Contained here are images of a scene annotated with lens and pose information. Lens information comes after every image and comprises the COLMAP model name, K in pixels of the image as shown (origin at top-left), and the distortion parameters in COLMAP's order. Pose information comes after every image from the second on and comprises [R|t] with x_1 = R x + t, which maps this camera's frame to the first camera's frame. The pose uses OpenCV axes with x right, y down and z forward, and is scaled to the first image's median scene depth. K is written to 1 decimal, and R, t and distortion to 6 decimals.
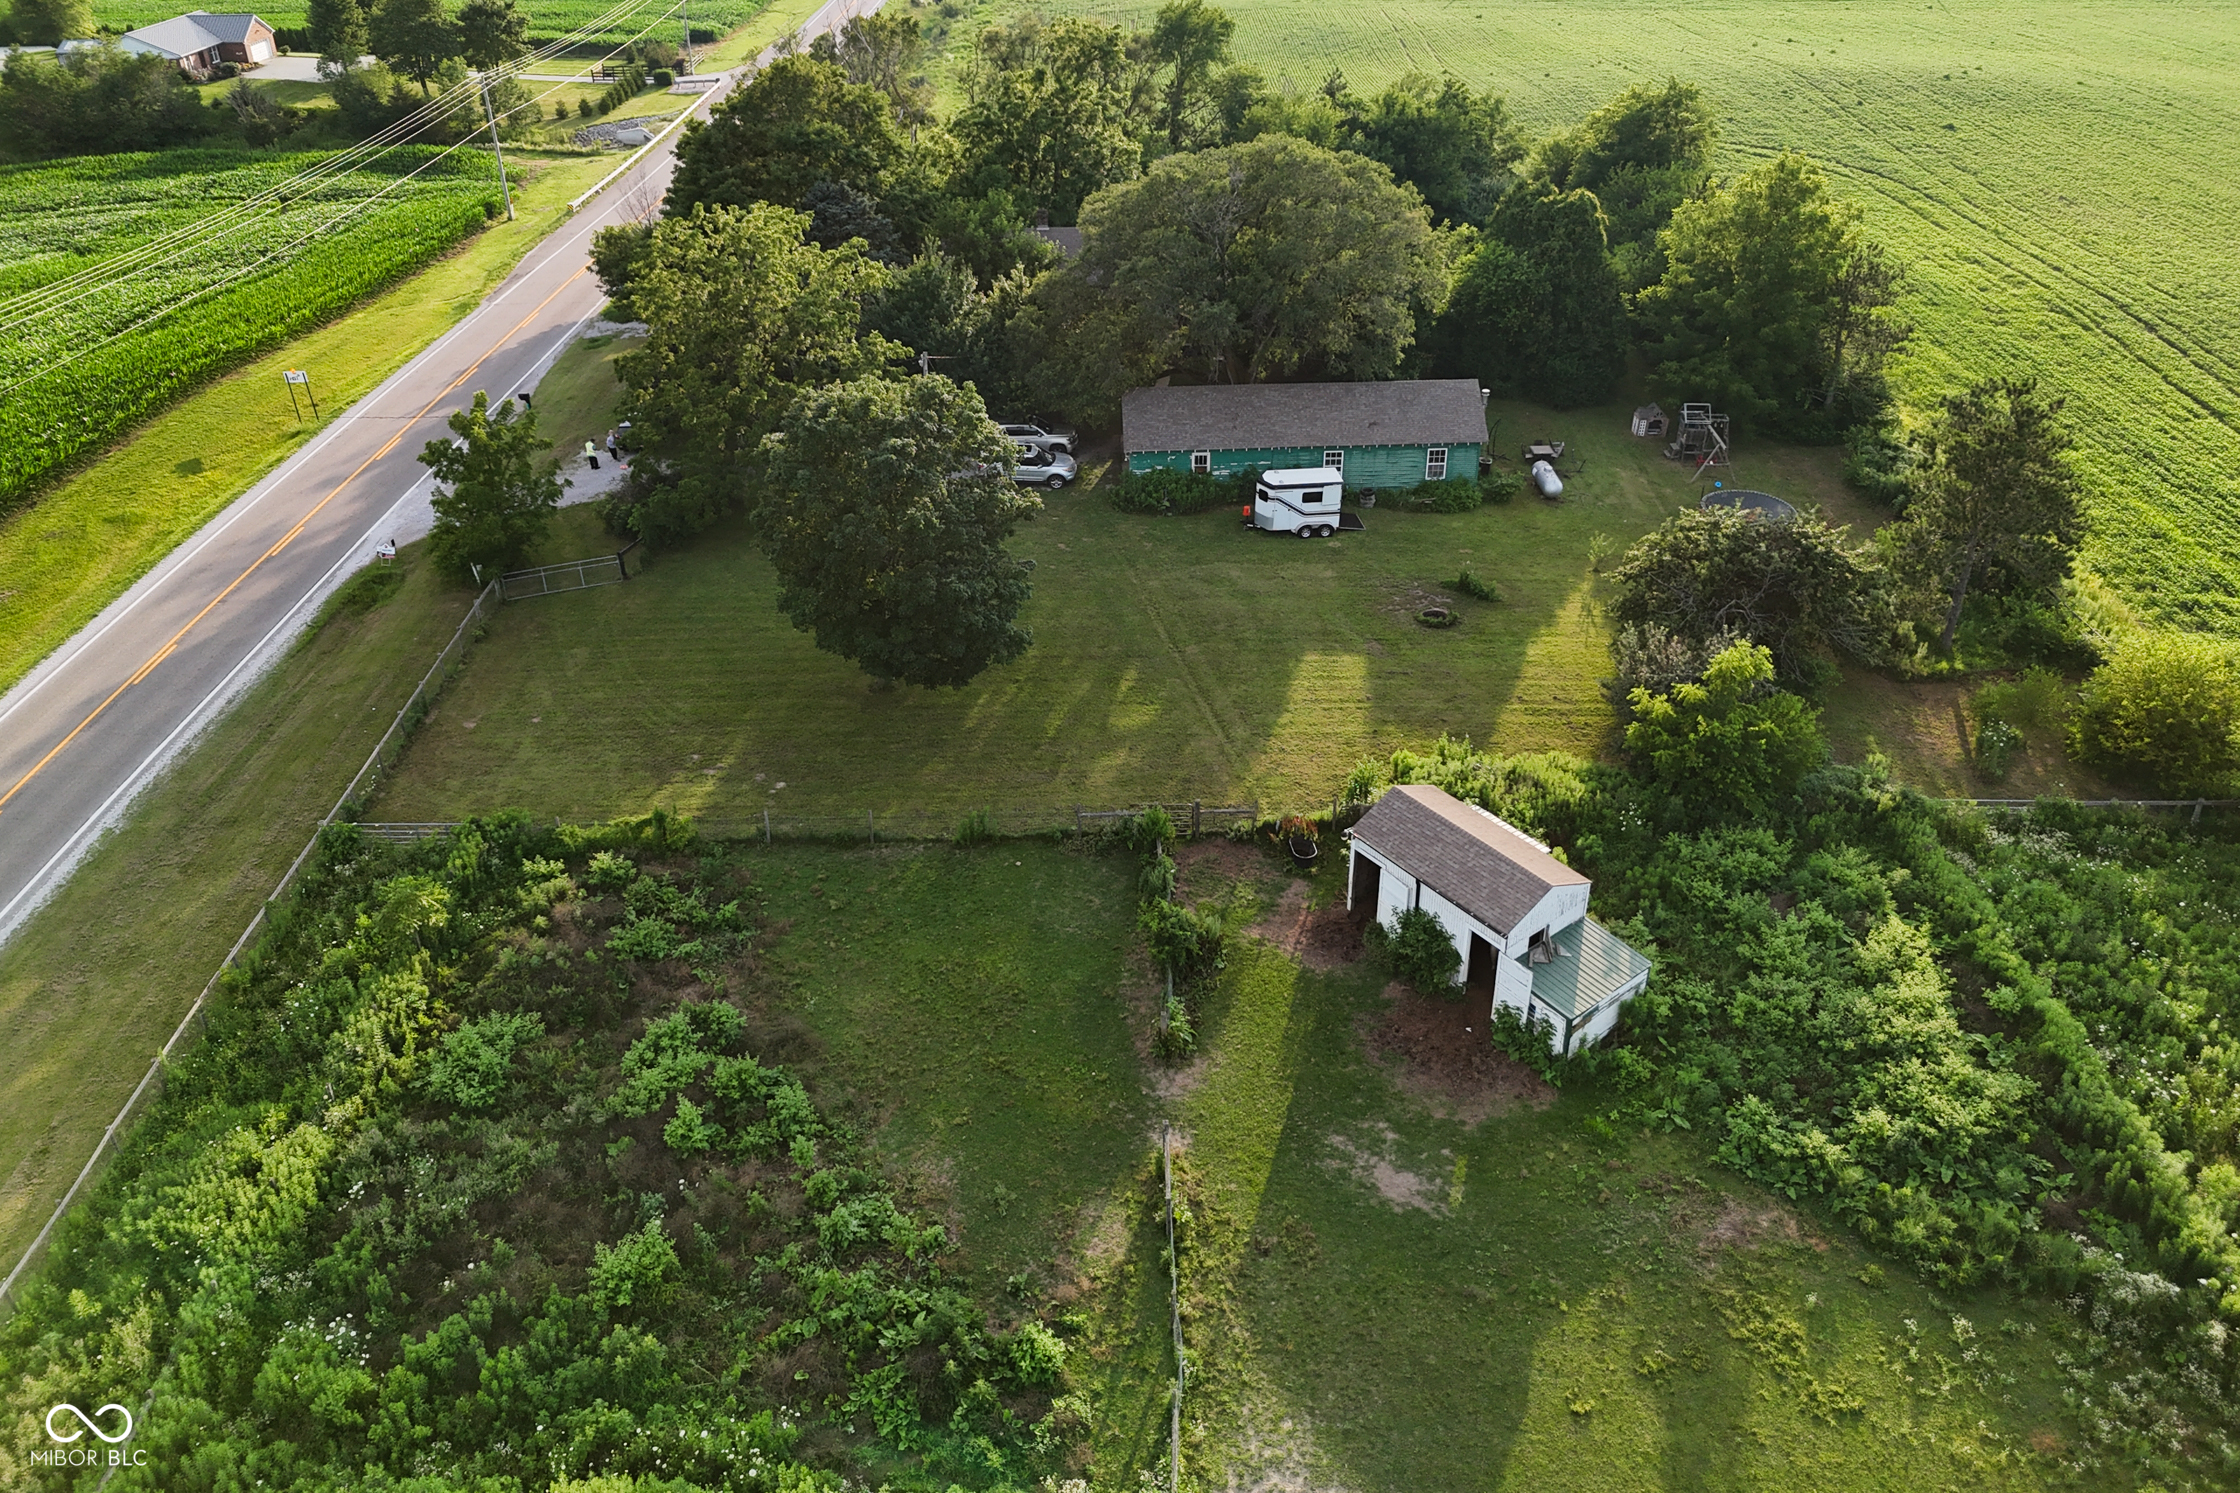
lens RADIAL K [[1632.8, 0, 1120.0], [0, 1632.8, 746.5], [0, 0, 1]] dist [0.075827, -0.065883]
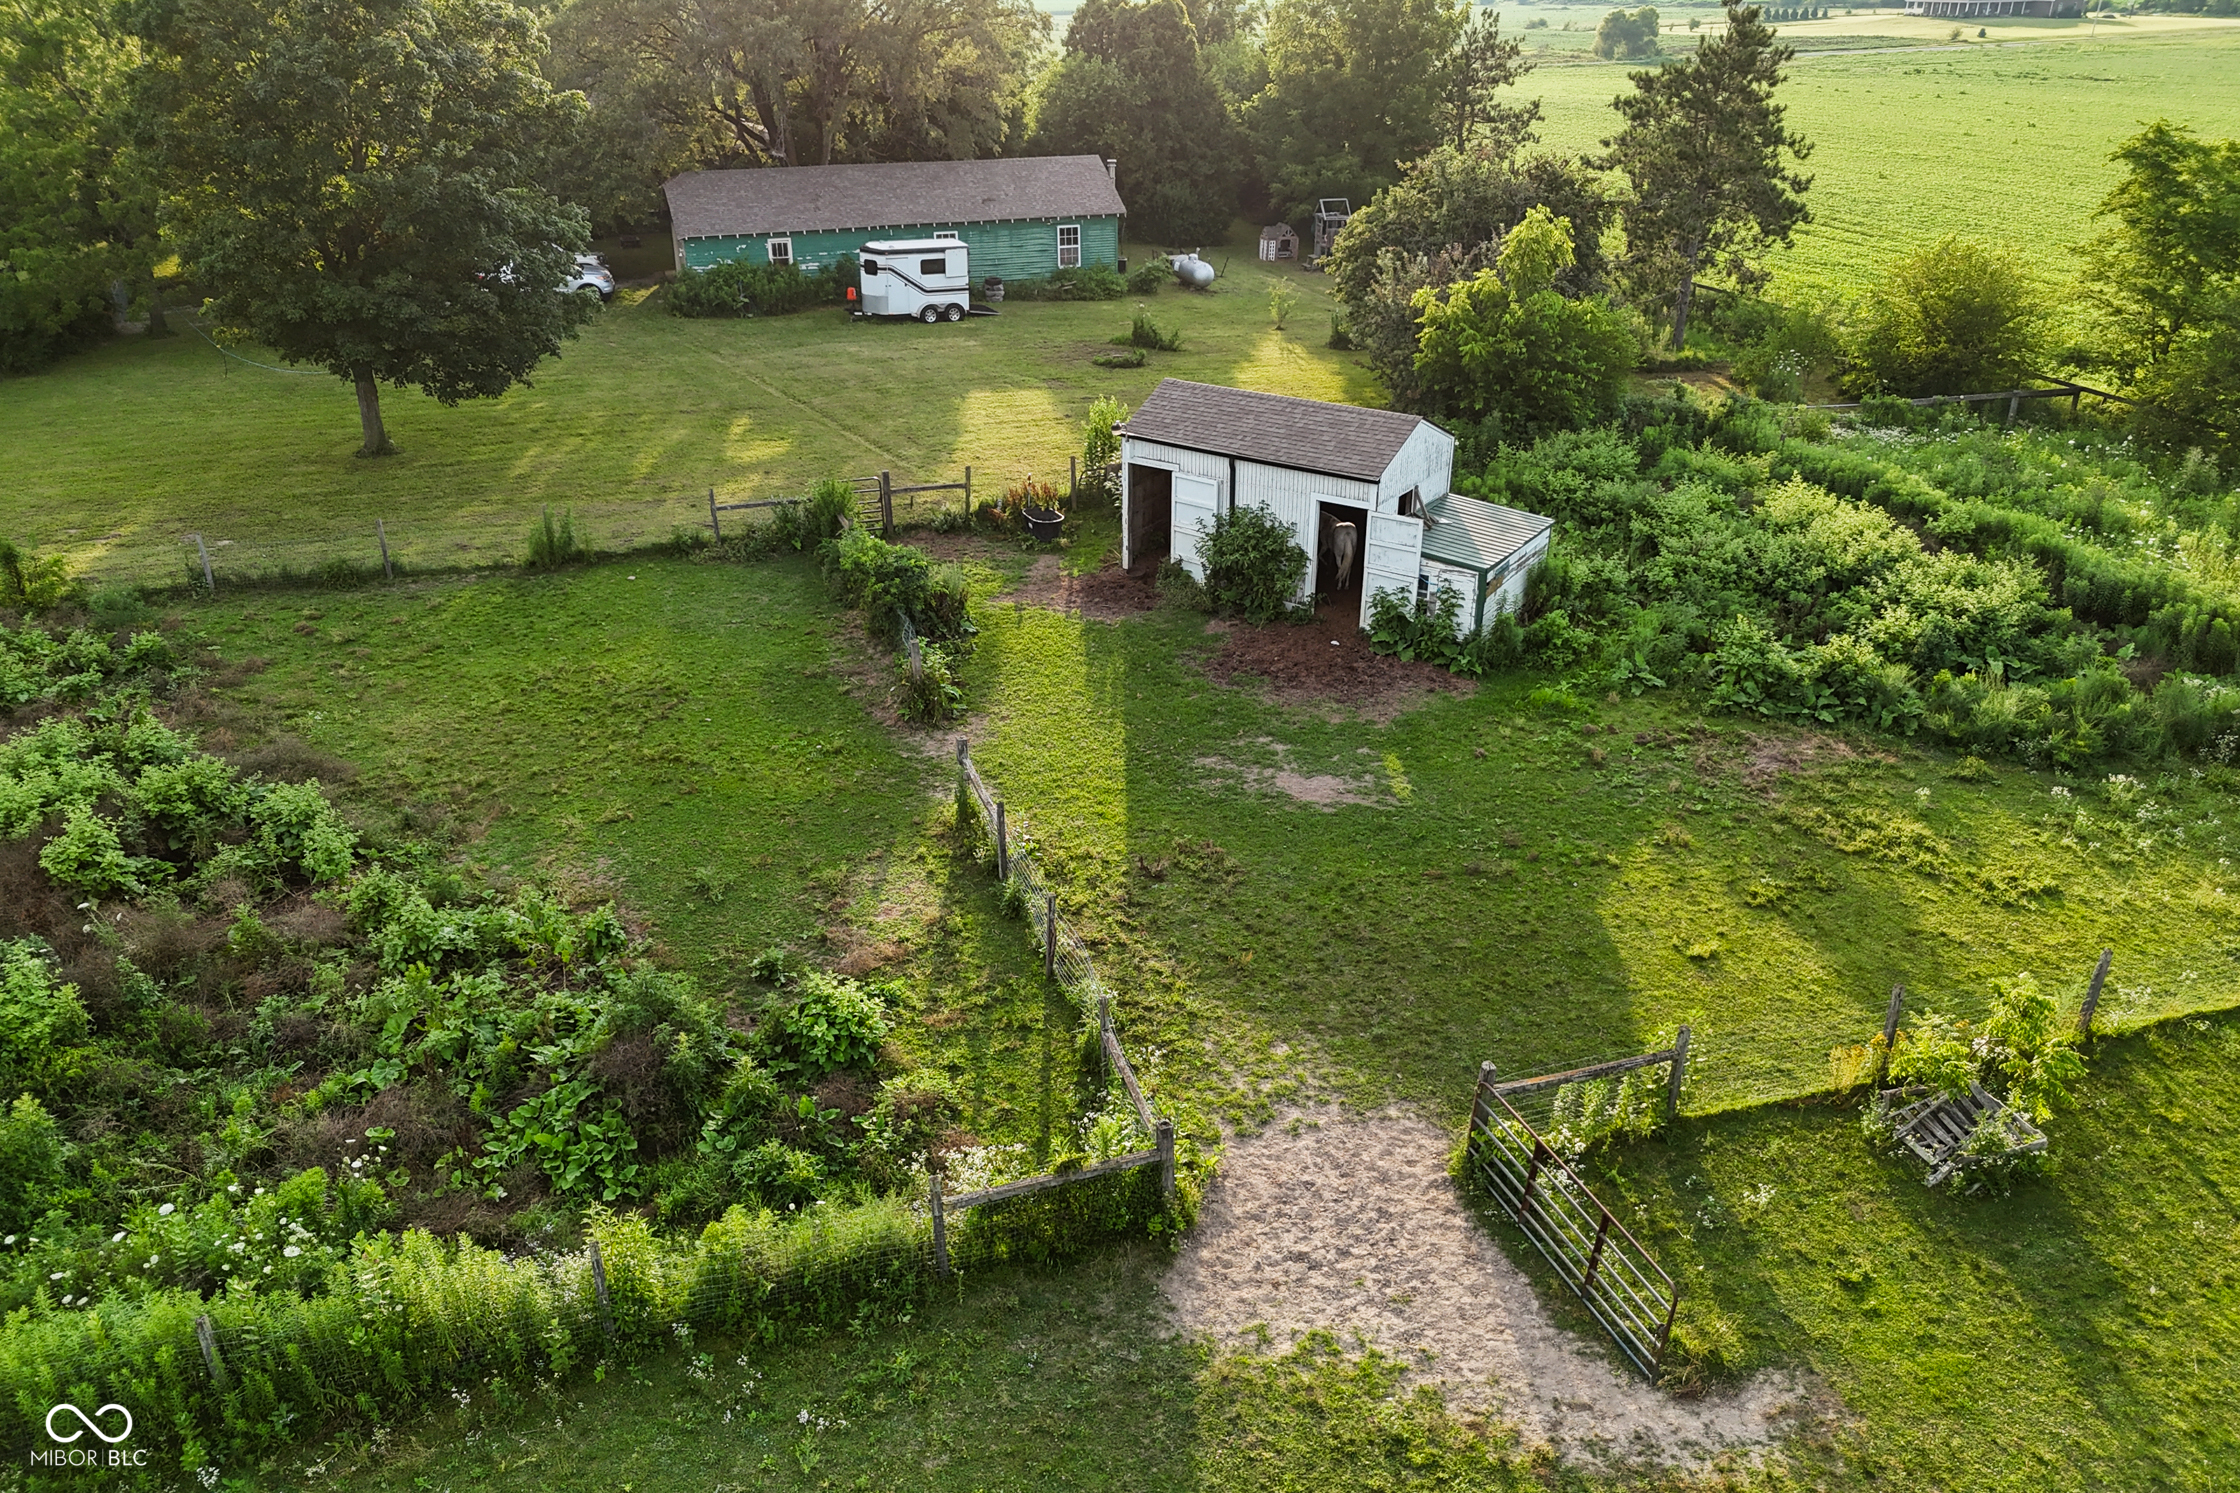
lens RADIAL K [[1662.9, 0, 1128.3], [0, 1662.9, 828.9], [0, 0, 1]] dist [0.119326, -0.145276]
pose [[0.952518, -0.128756, 0.275918, -0.078170], [0.150200, 0.986955, -0.057960, 0.264221], [-0.264856, 0.096651, 0.959432, 0.318245]]
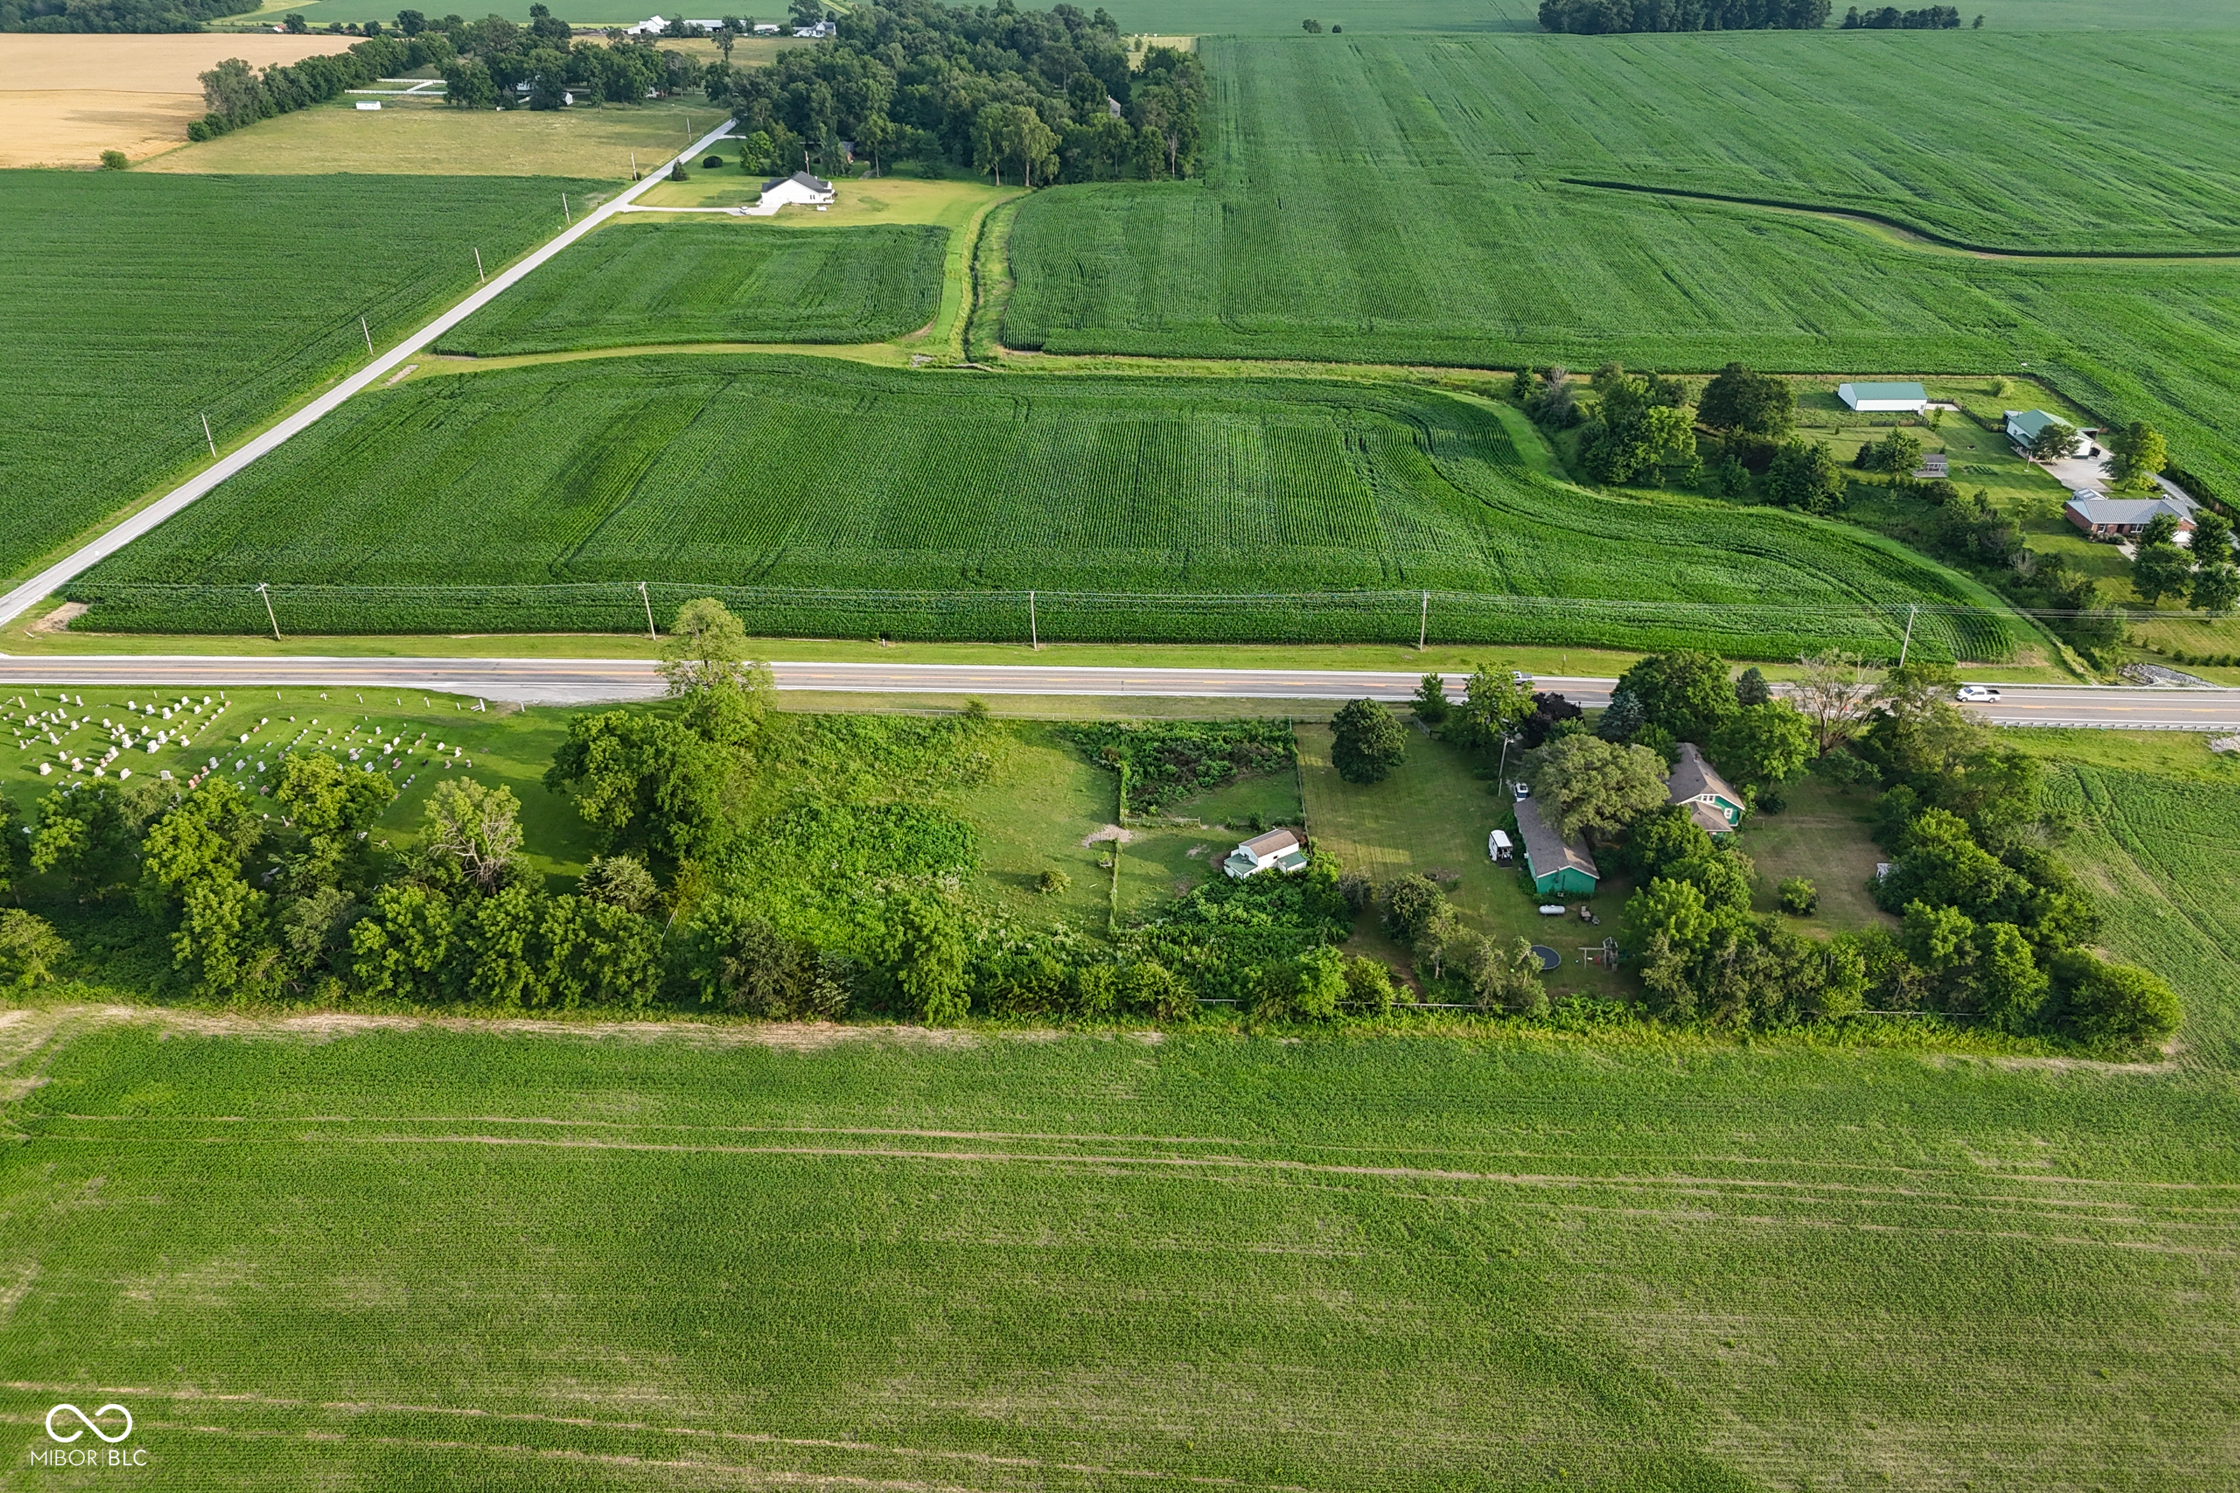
lens RADIAL K [[1632.8, 0, 1120.0], [0, 1632.8, 746.5], [0, 0, 1]] dist [0.075827, -0.065883]
pose [[-0.049637, 0.511946, -0.857582, 3.667454], [-0.514098, 0.723060, 0.461397, -1.841633], [0.856294, 0.463784, 0.227300, -0.395277]]
